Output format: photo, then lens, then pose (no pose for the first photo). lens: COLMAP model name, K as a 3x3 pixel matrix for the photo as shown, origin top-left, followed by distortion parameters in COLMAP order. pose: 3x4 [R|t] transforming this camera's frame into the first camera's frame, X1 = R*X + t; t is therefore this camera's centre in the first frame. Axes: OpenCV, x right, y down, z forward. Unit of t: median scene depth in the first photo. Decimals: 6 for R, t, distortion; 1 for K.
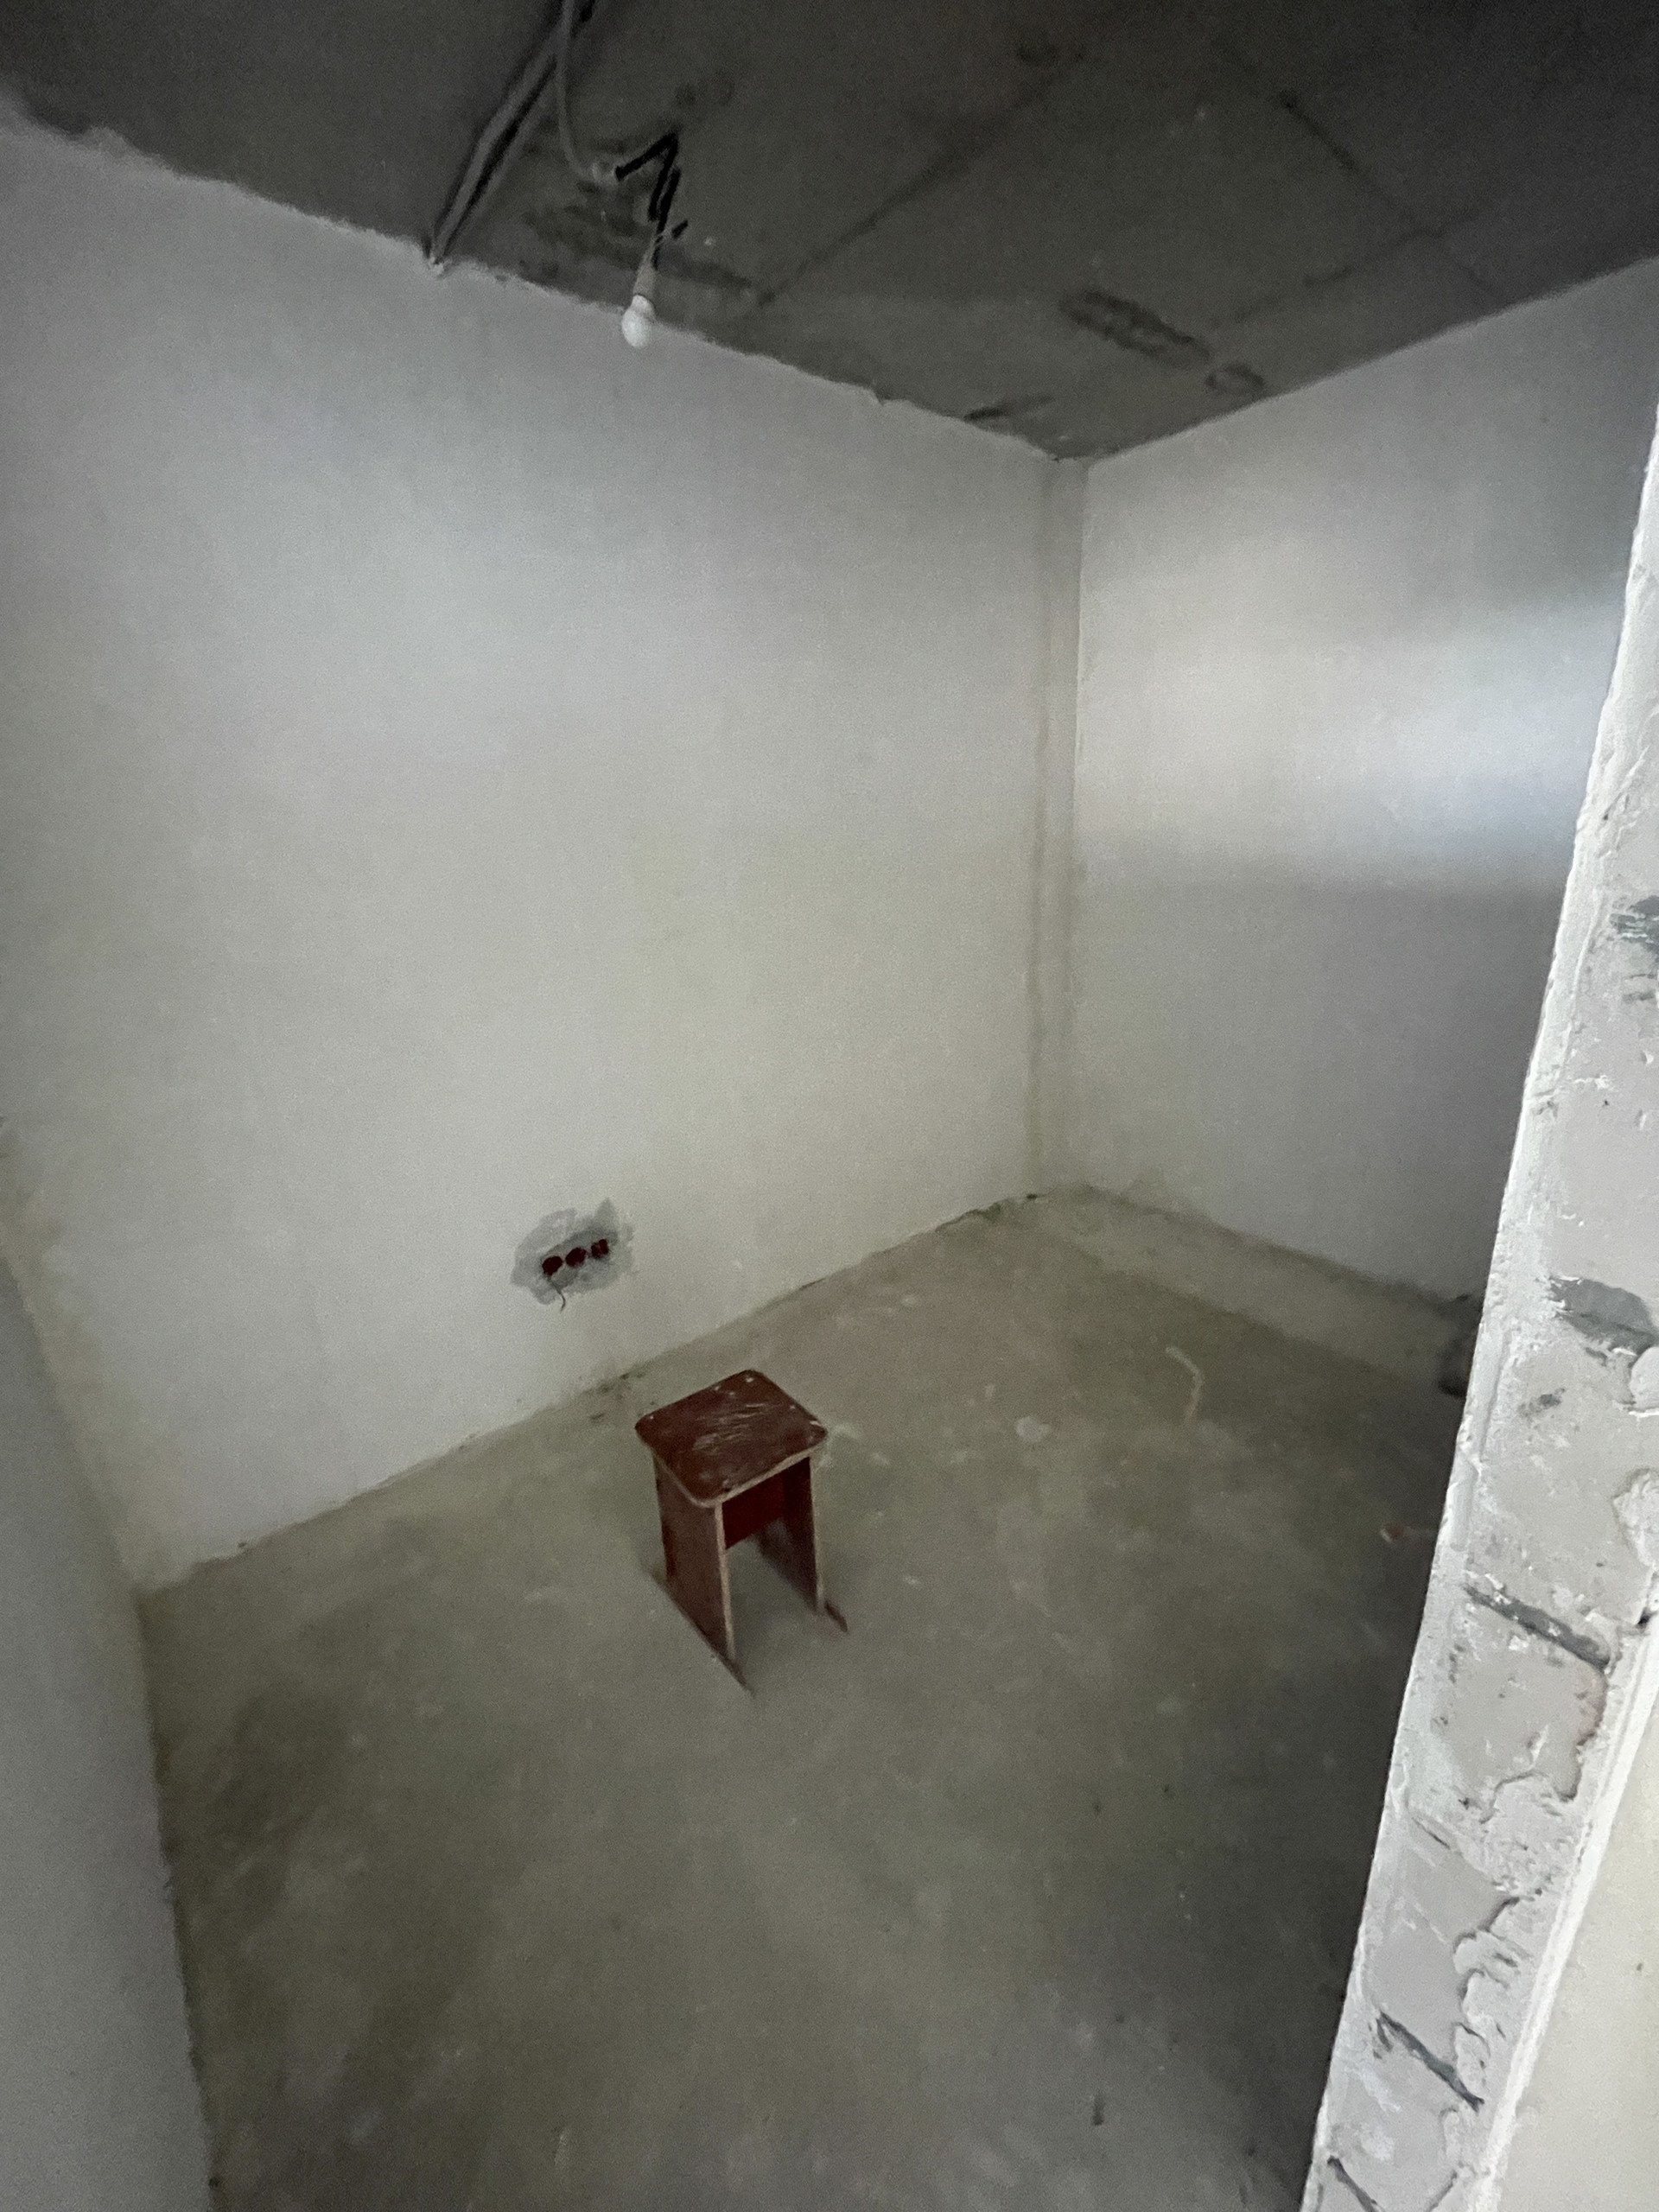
lens RADIAL K [[894.4, 0, 828.7], [0, 894.4, 1102.3], [0, 0, 1]] dist [0.000265, -0.000157]
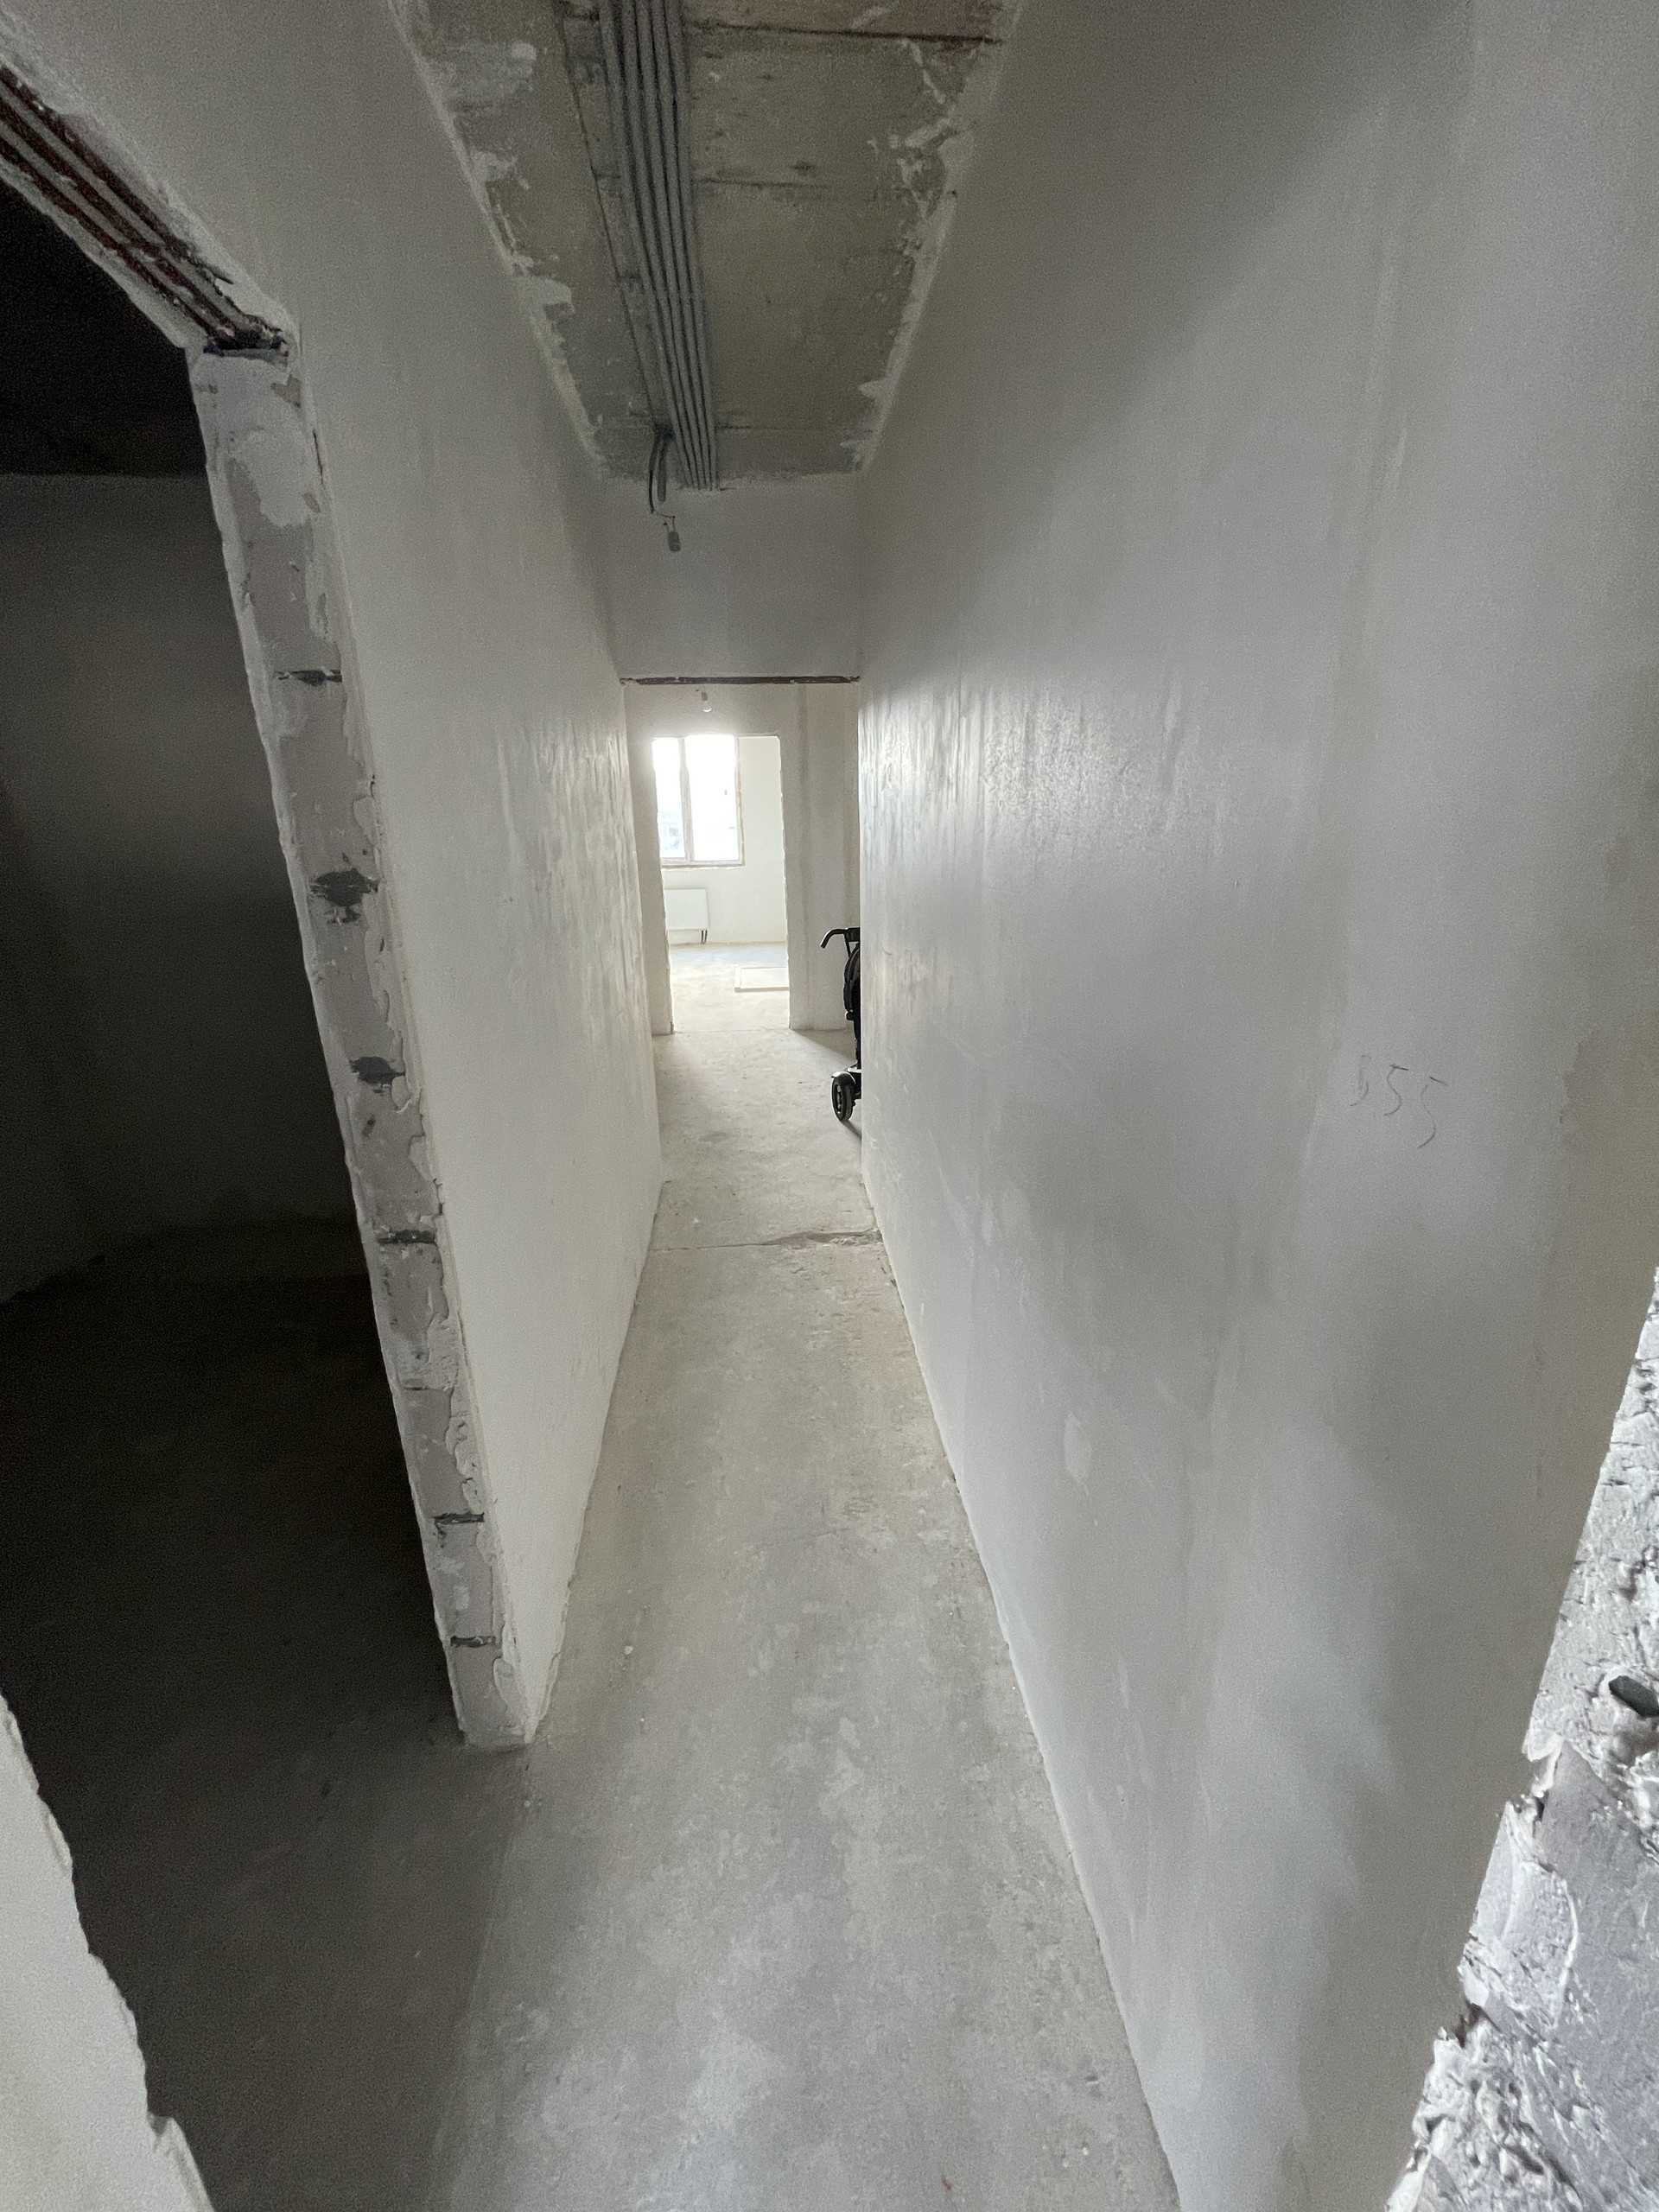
lens RADIAL K [[894.4, 0, 828.7], [0, 894.4, 1102.3], [0, 0, 1]] dist [0.000265, -0.000157]
pose [[0.573818, -0.215041, 0.790247, -0.193251], [0.238321, 0.966999, 0.090088, 0.328718], [-0.783541, 0.136638, 0.606130, -1.007018]]
